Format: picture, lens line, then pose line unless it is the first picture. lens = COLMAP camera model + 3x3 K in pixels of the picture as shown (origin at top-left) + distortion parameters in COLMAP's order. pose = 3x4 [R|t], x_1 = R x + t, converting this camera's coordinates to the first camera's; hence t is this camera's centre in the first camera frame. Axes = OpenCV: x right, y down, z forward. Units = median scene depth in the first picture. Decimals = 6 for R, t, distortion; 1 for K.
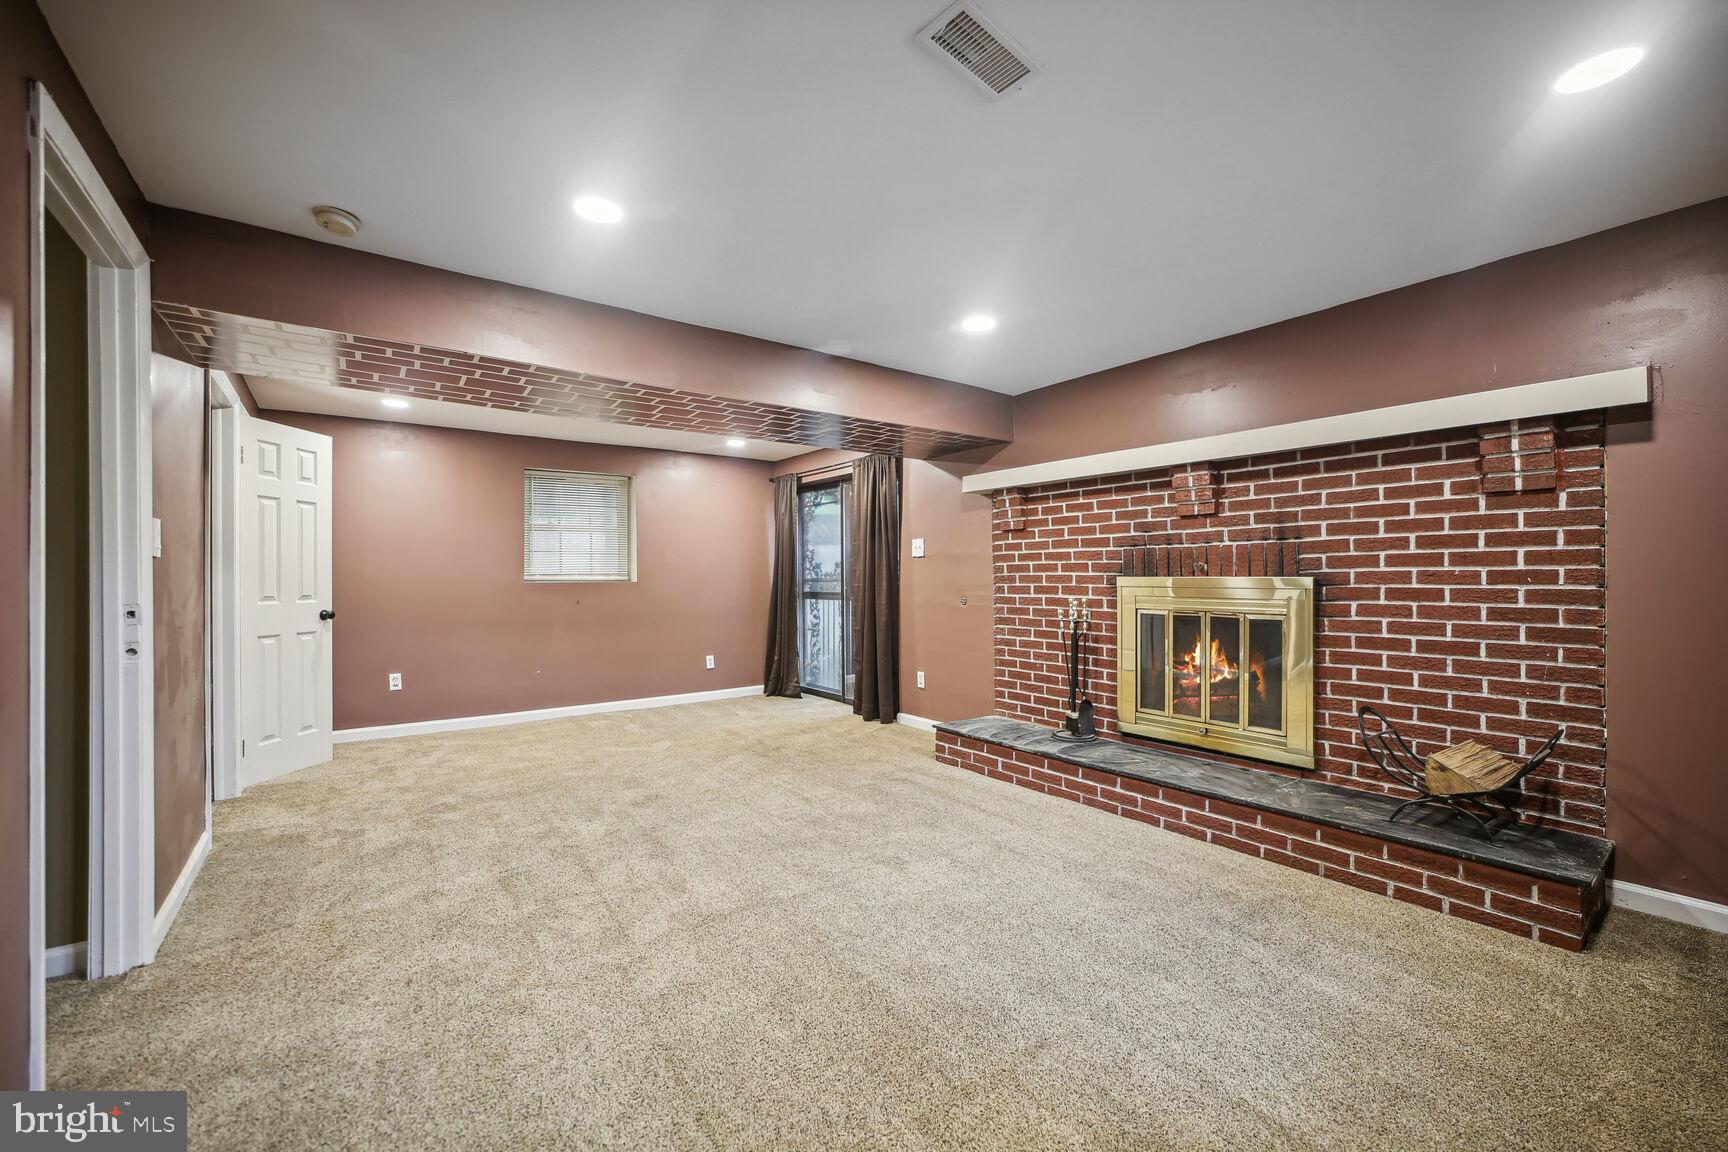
lens RADIAL K [[685.9, 0, 867.9], [0, 685.9, 570.2], [0, 0, 1]] dist [-0.021764, 0.000304]
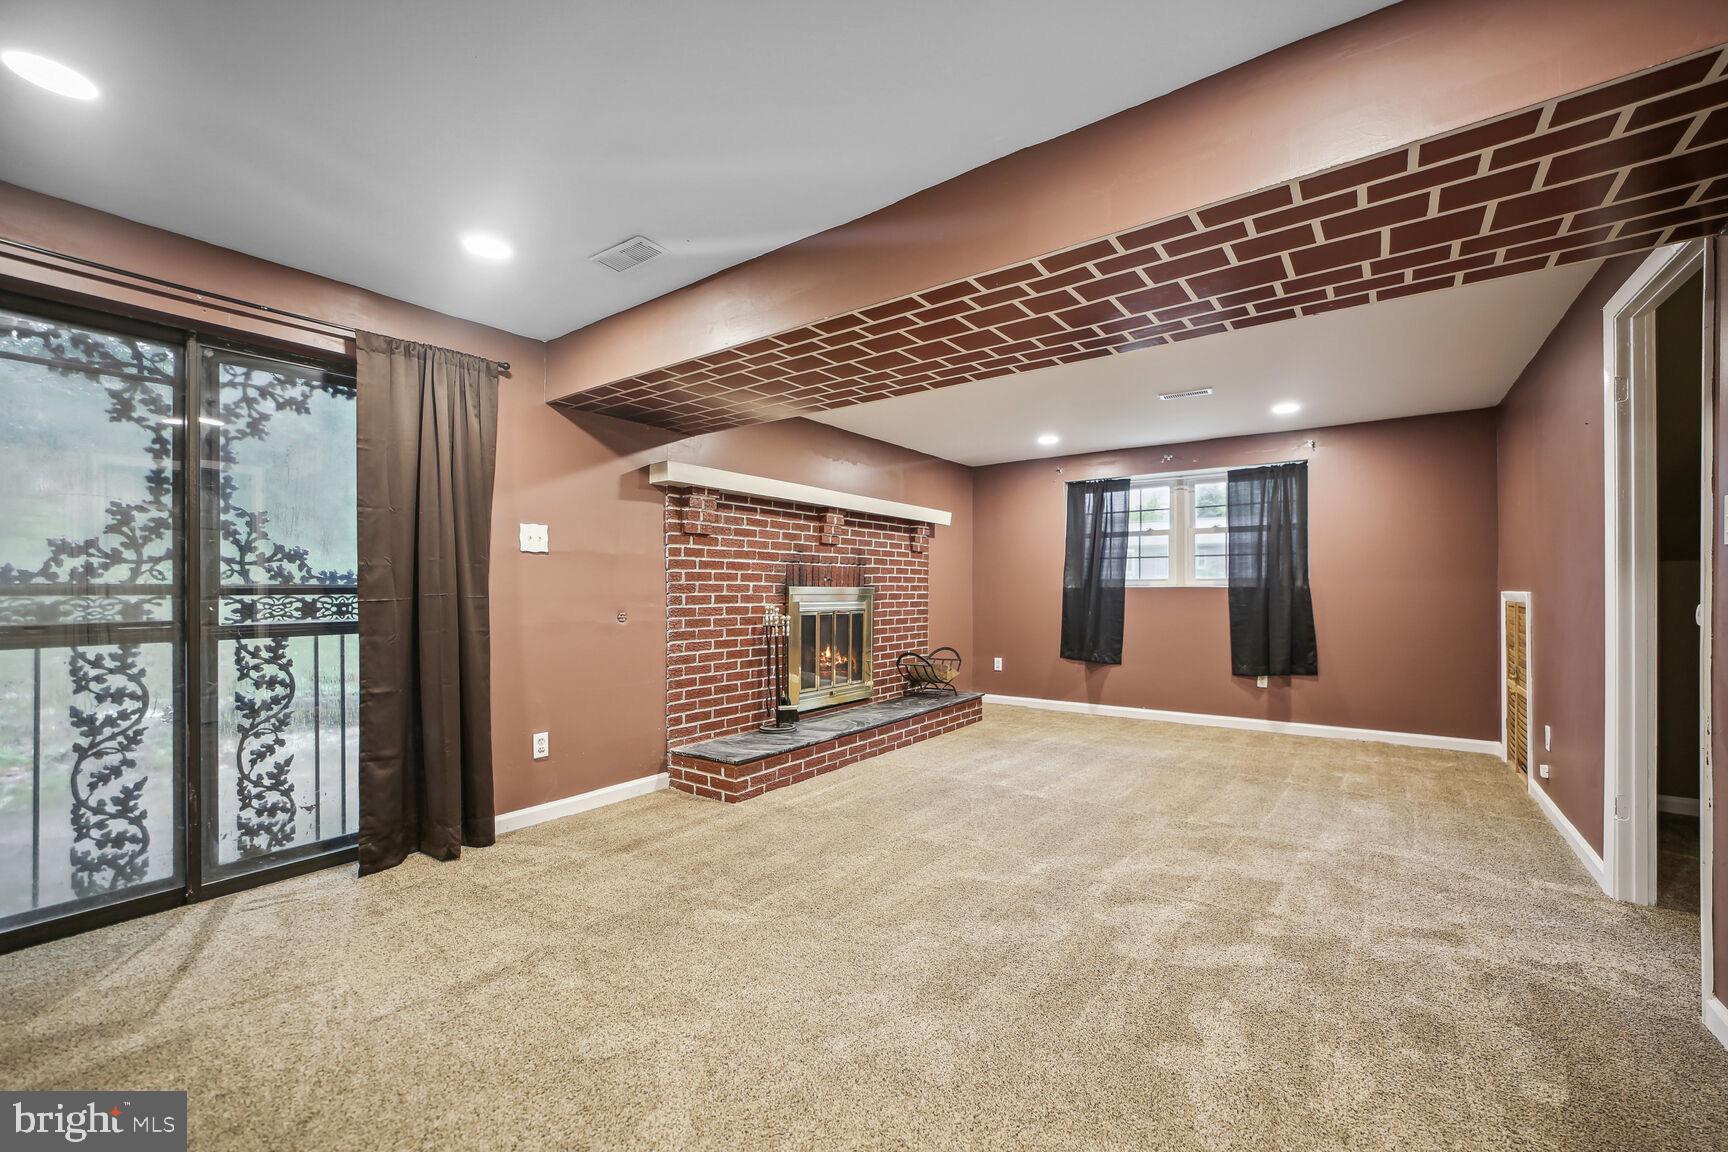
lens RADIAL K [[685.9, 0, 867.9], [0, 685.9, 570.2], [0, 0, 1]] dist [-0.021764, 0.000304]
pose [[-0.280262, 0.035294, 0.959275, -0.741104], [-0.004139, 0.999270, -0.037974, 0.023416], [-0.959915, -0.014613, -0.279911, 1.059611]]
